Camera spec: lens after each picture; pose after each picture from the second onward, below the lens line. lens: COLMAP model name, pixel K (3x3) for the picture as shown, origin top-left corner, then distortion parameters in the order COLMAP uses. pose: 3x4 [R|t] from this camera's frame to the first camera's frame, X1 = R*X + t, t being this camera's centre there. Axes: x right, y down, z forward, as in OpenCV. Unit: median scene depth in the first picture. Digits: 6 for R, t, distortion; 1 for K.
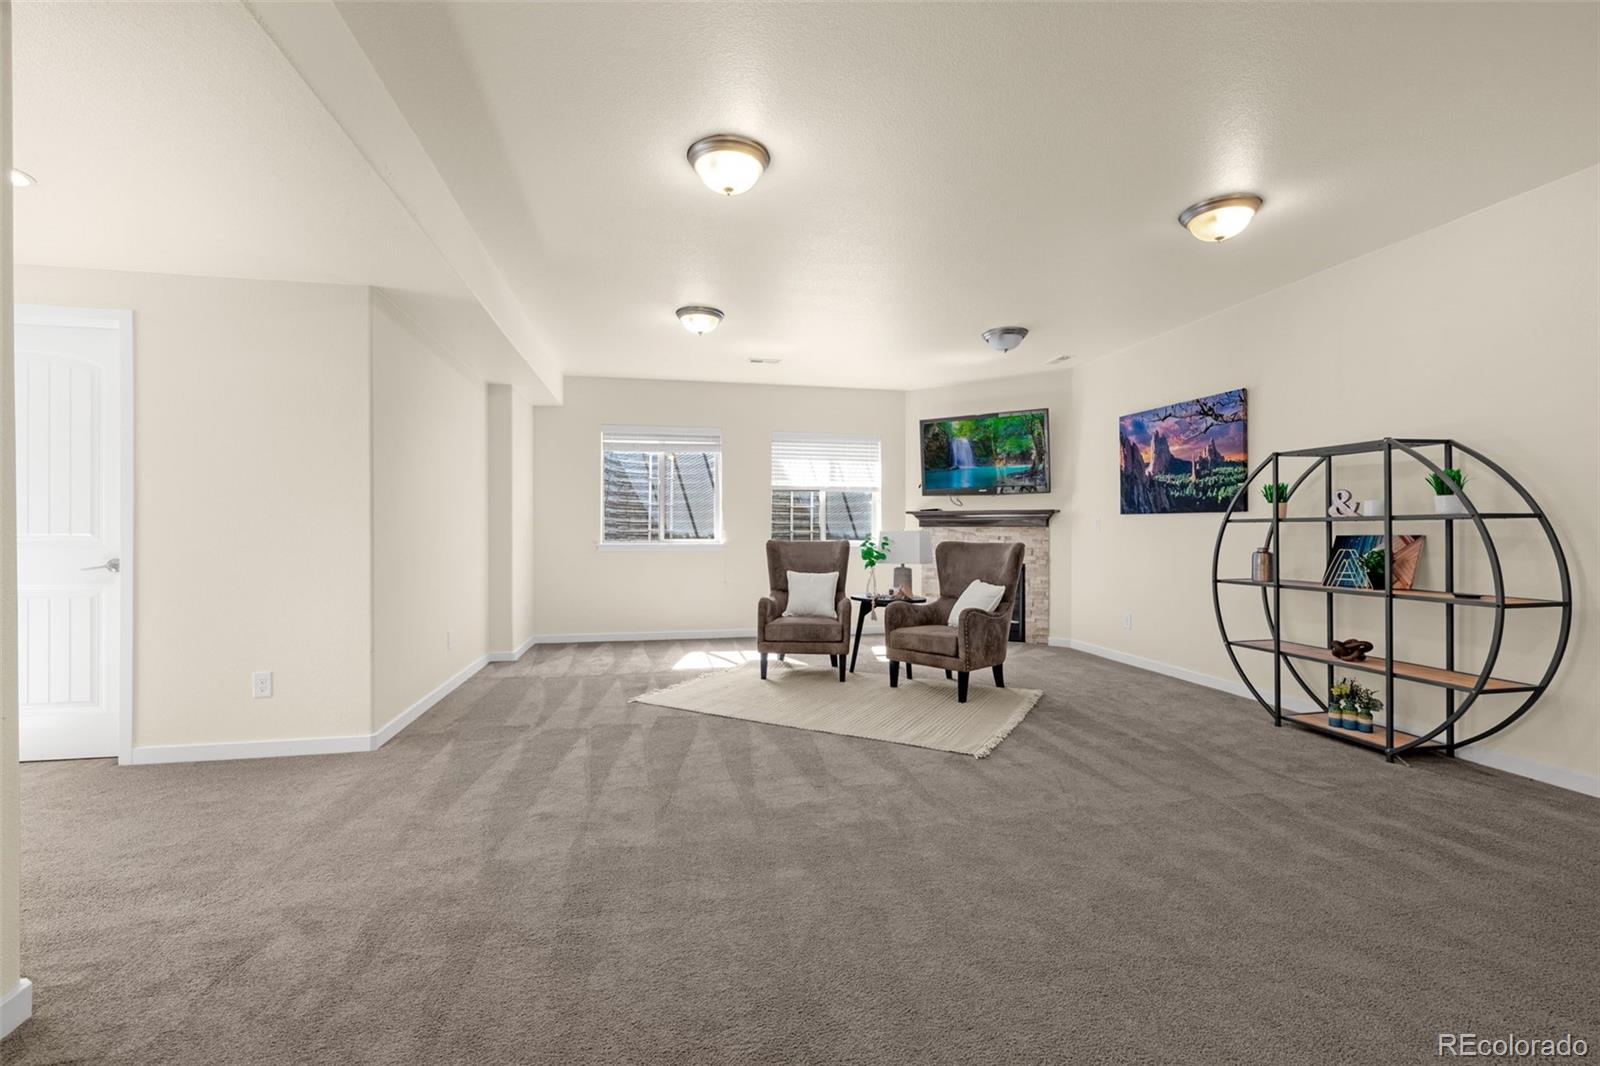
lens RADIAL K [[693.9, 0, 798.1], [0, 693.9, 529.8], [0, 0, 1]] dist [-0.000180, 0.001116]
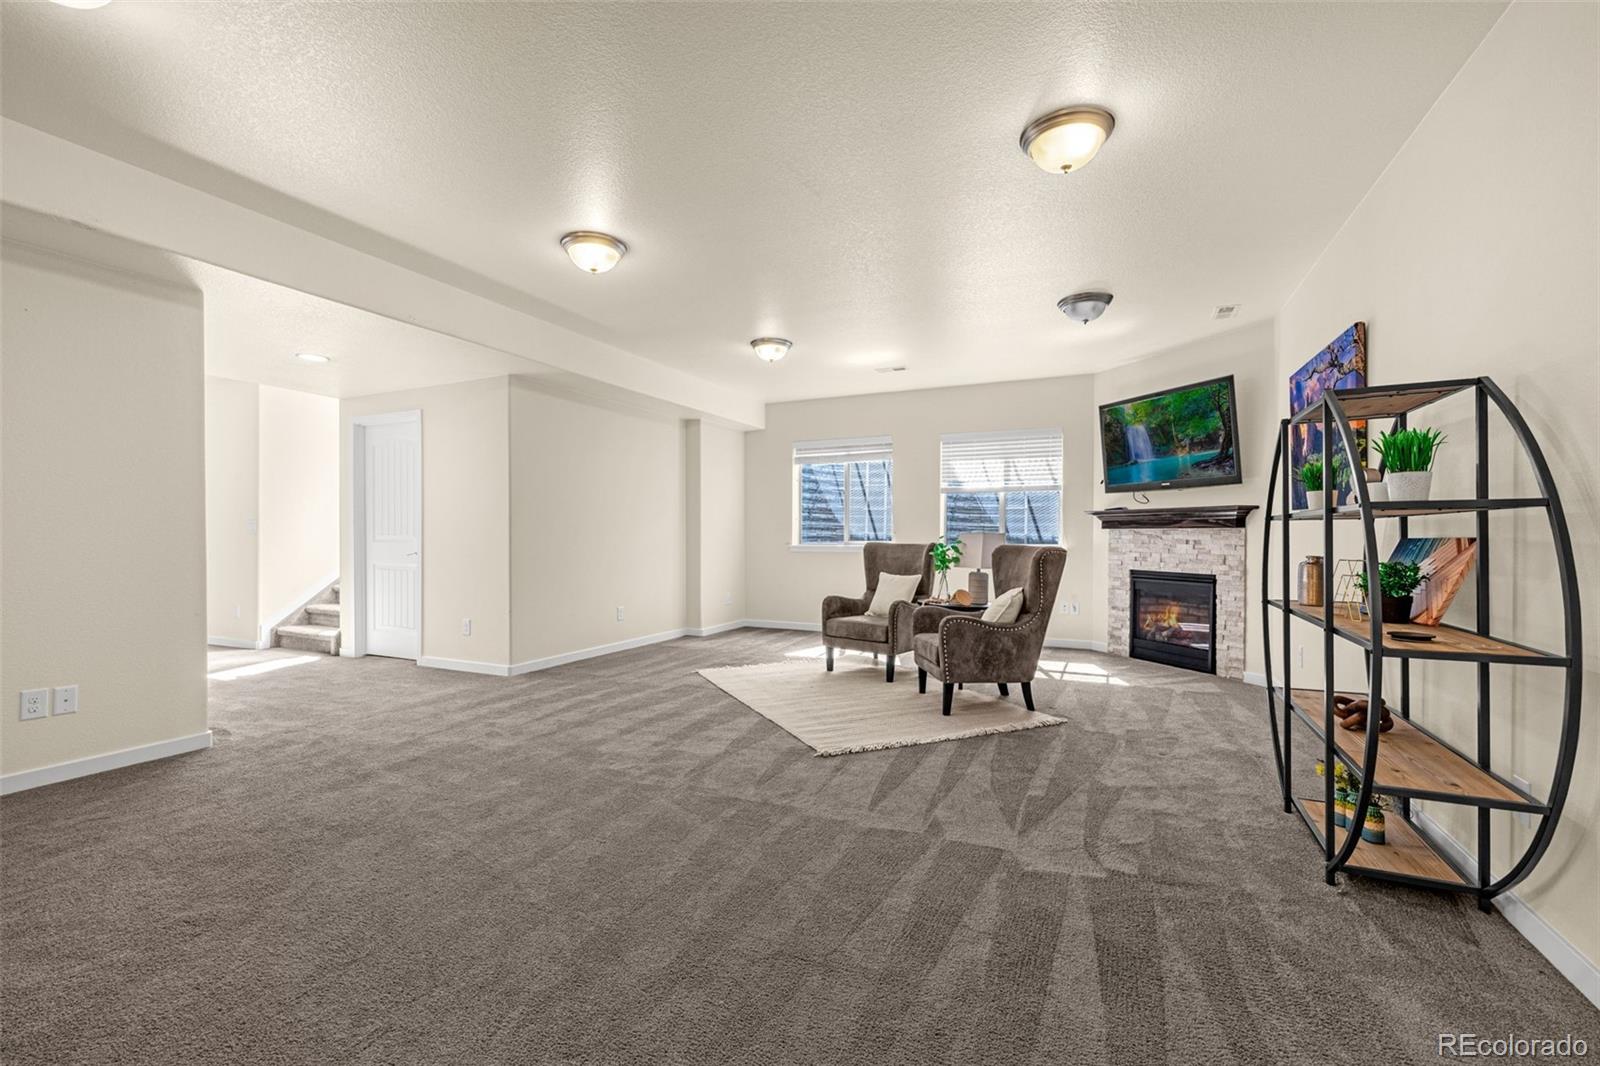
lens RADIAL K [[693.9, 0, 803.4], [0, 693.9, 535.0], [0, 0, 1]] dist [-0.000180, 0.001116]
pose [[0.796253, -0.000486, -0.604964, 0.582726], [0.001250, 0.999999, 0.000841, 0.002811], [0.604963, -0.001426, 0.796252, 0.119629]]
